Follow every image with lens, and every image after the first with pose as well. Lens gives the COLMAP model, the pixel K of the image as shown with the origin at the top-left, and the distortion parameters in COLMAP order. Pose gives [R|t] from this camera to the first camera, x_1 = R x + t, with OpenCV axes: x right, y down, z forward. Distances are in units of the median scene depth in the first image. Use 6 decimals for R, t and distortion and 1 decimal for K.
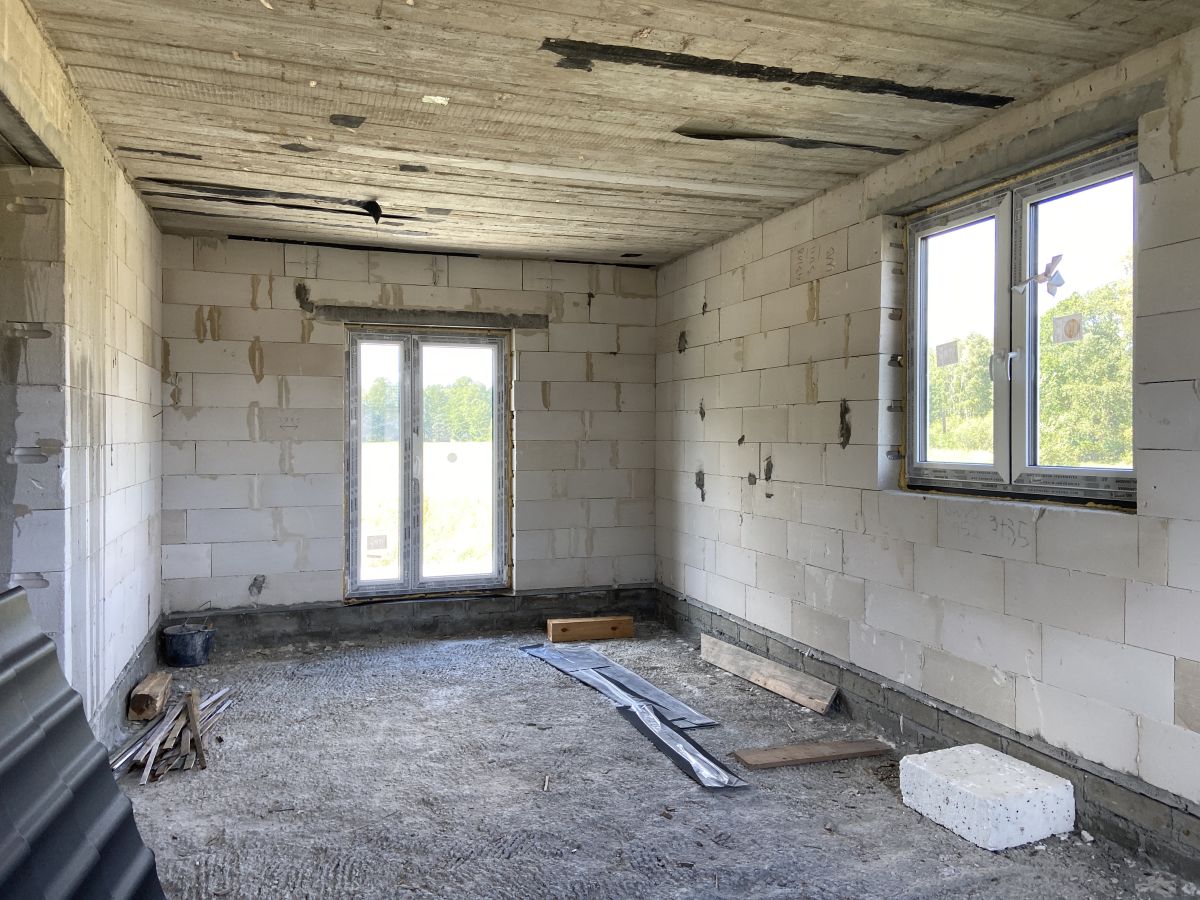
lens RADIAL K [[919.0, 0, 600.0], [0, 919.0, 450.0], [0, 0, 1]] dist [0.146721, -0.177393]
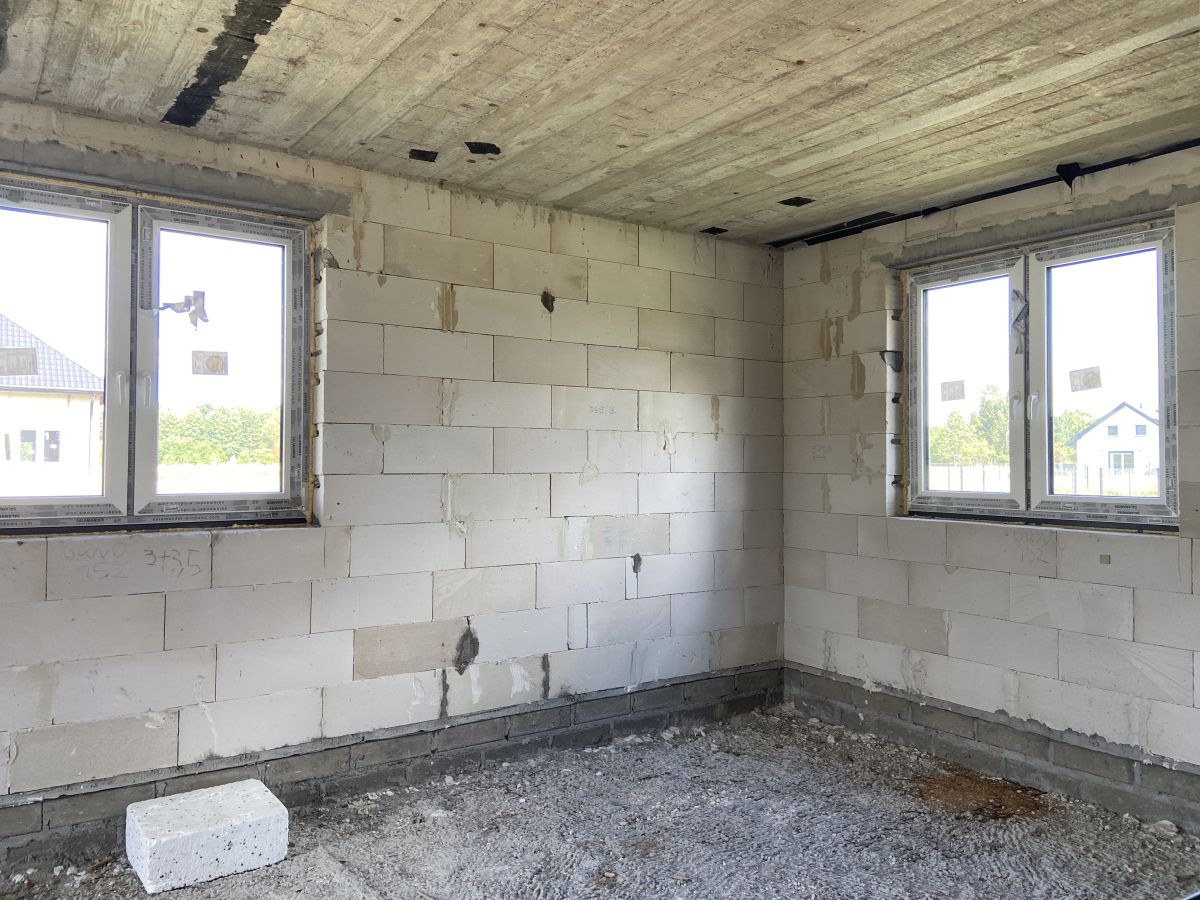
lens RADIAL K [[919.0, 0, 600.0], [0, 919.0, 450.0], [0, 0, 1]] dist [0.146721, -0.177393]
pose [[-0.278481, 0.012432, 0.960361, -0.660860], [0.011242, 0.999890, -0.009684, -0.016153], [-0.960376, 0.008099, -0.278590, 0.899515]]
